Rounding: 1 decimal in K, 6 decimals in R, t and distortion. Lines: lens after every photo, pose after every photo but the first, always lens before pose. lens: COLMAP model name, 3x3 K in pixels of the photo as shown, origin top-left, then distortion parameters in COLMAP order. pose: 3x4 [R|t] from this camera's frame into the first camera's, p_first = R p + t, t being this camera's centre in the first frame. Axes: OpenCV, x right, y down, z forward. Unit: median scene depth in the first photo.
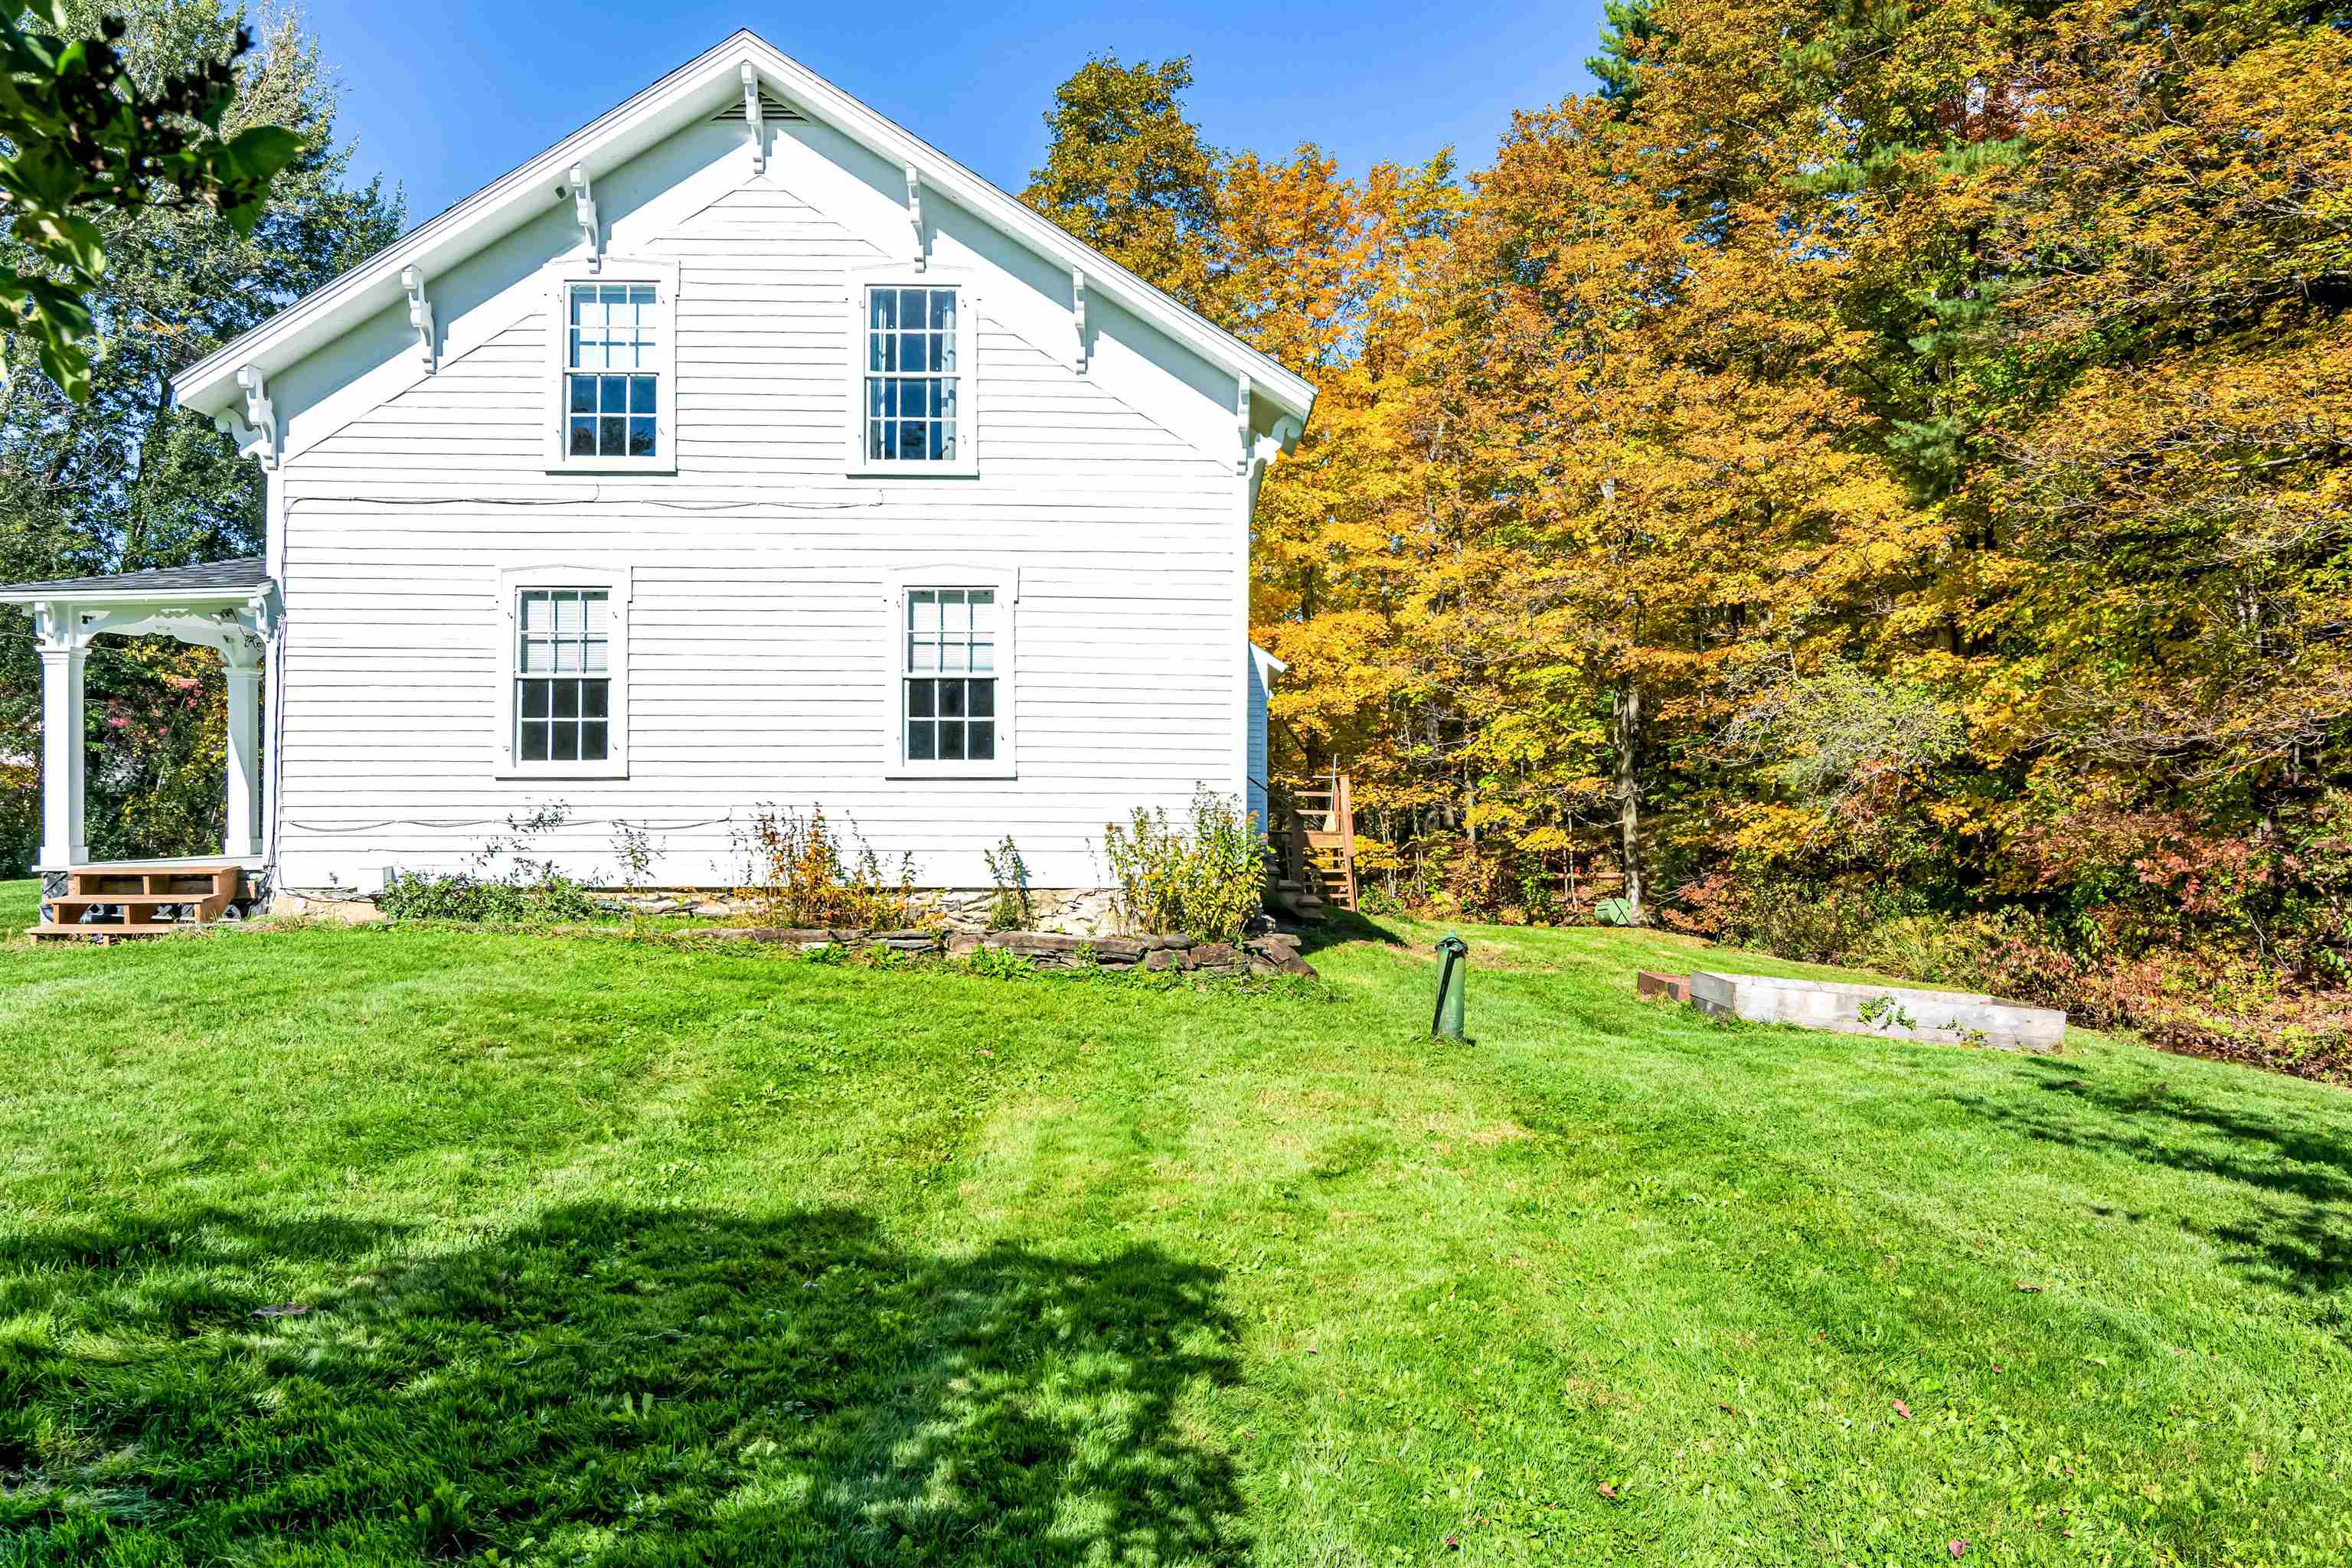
lens RADIAL K [[1864.3, 0, 1176.2], [0, 1864.3, 822.3], [0, 0, 1]] dist [0.005615, 0.001667]
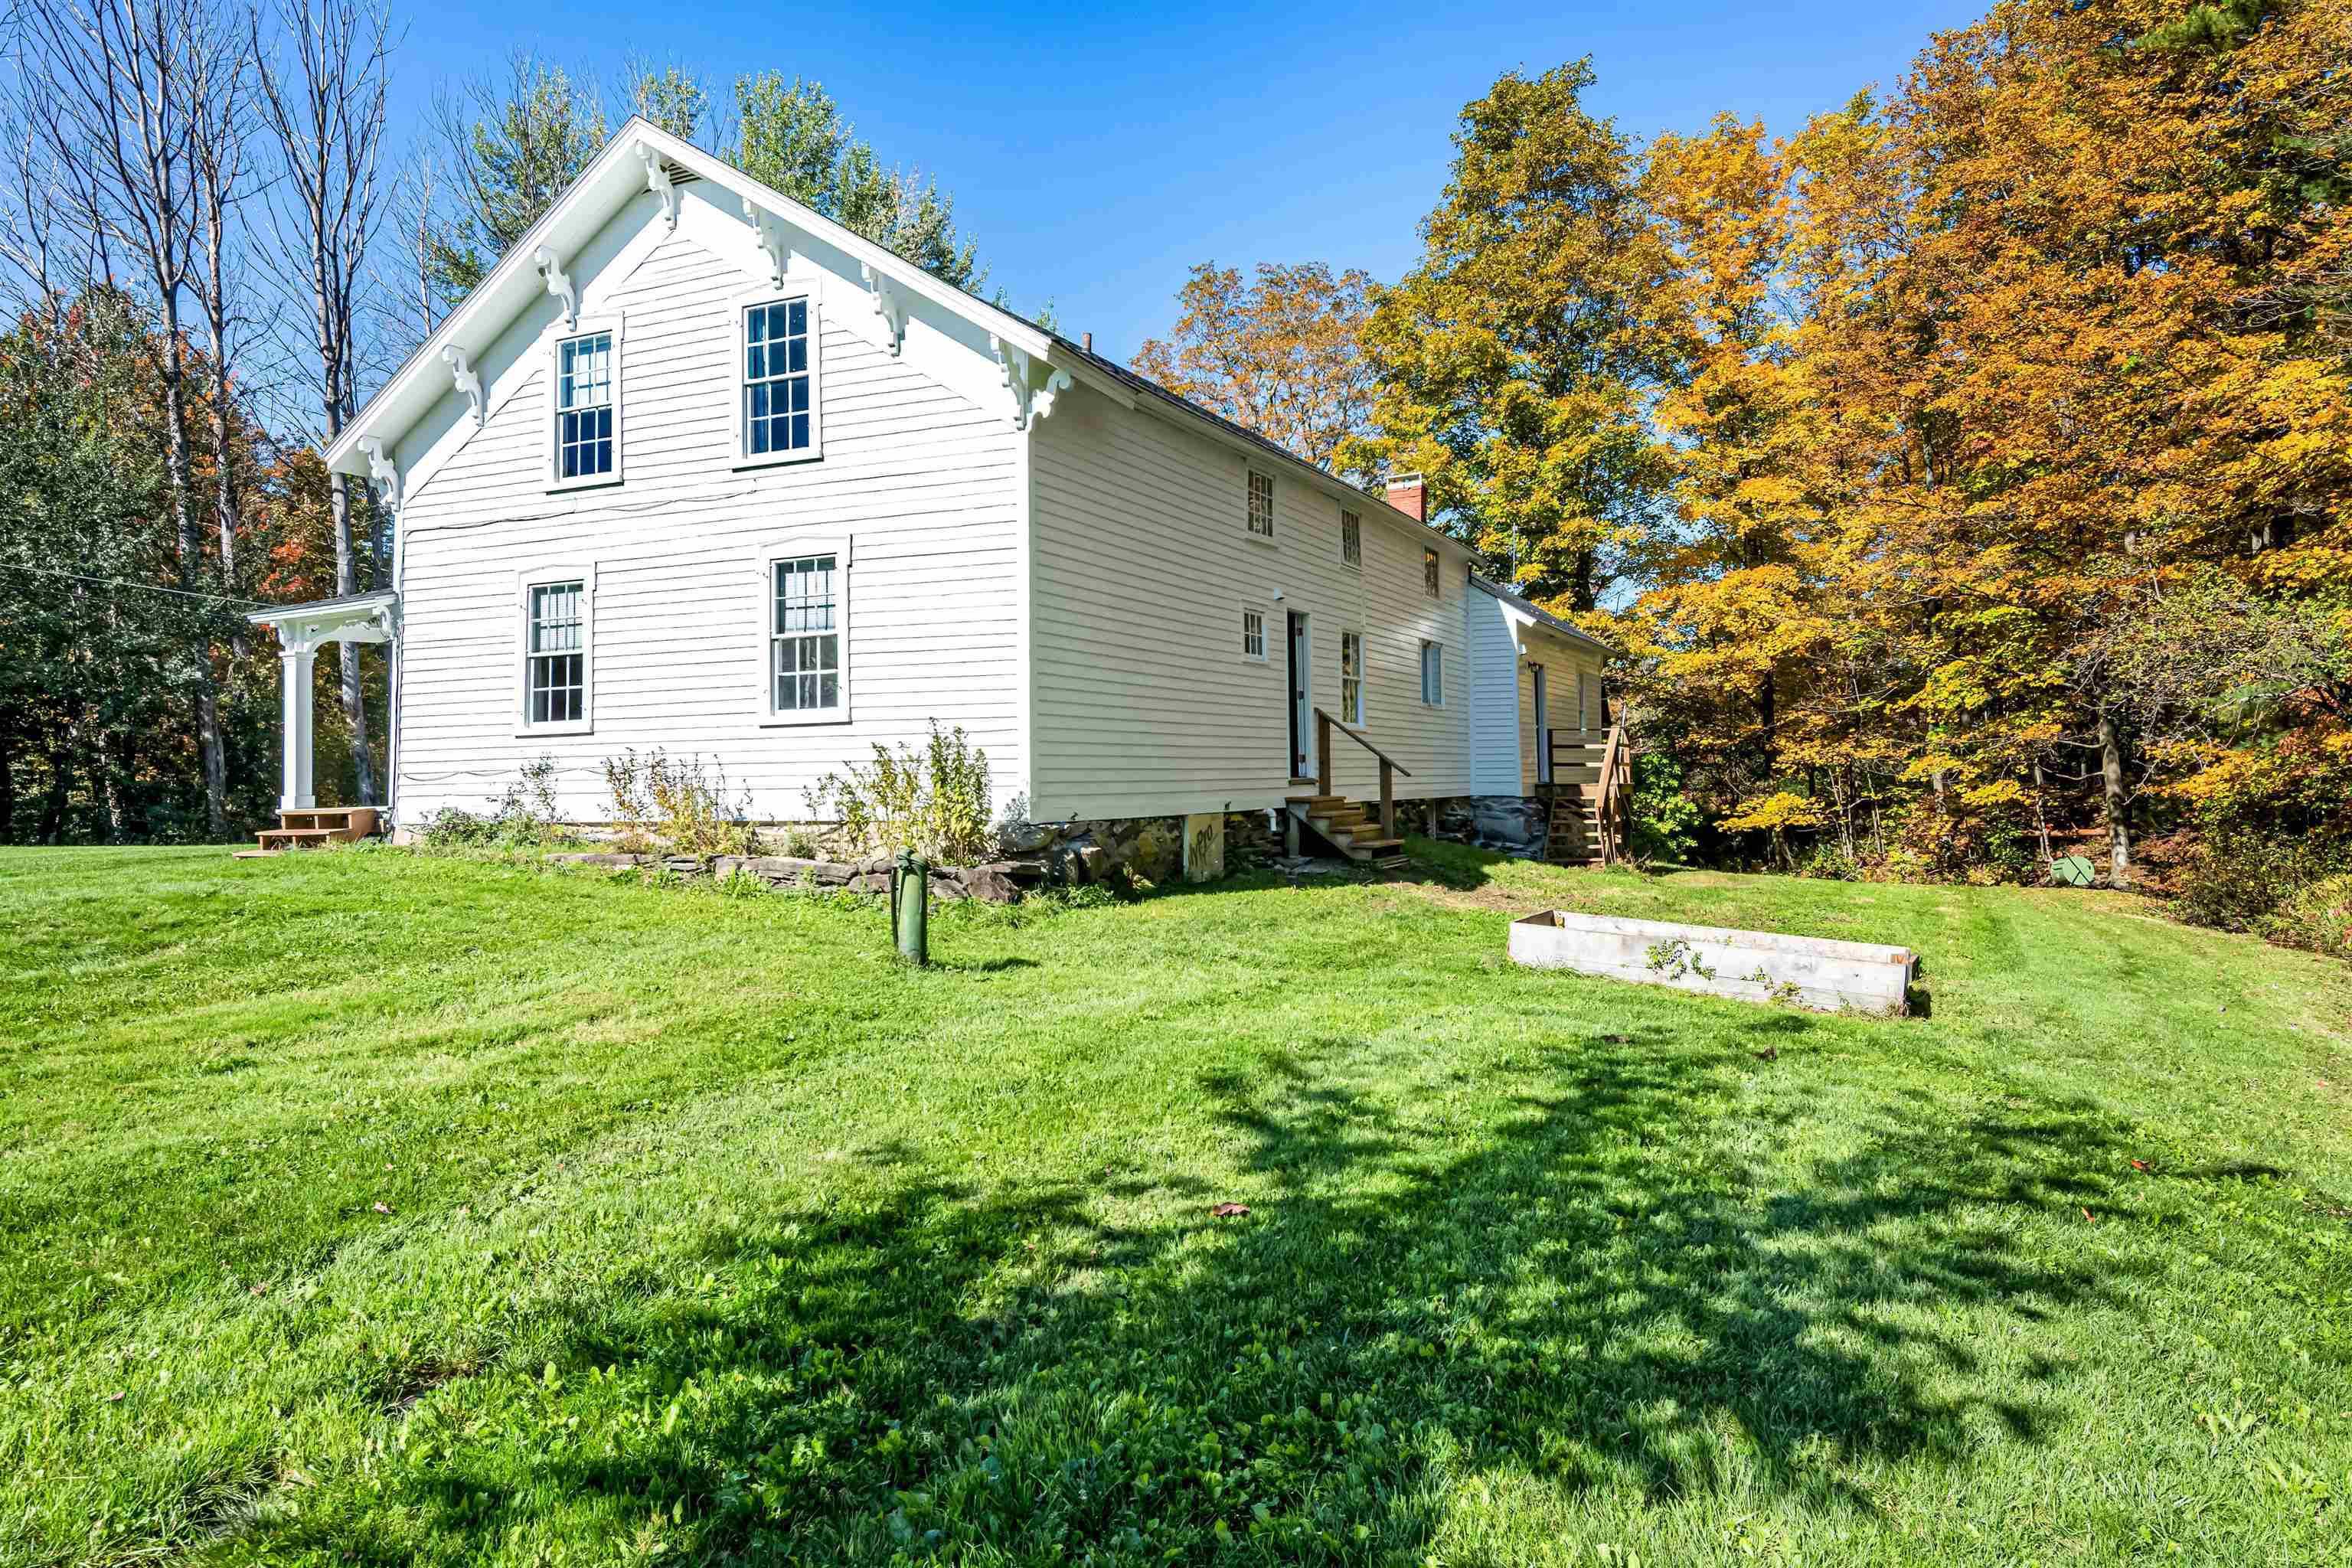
lens RADIAL K [[1621.4, 0, 1174.6], [0, 1621.4, 737.6], [0, 0, 1]] dist [0.015602, -0.022762]
pose [[0.885343, -0.031468, -0.463871, 0.536933], [0.012495, 0.998957, -0.043920, 0.030554], [0.464770, 0.033088, 0.884813, 0.230270]]
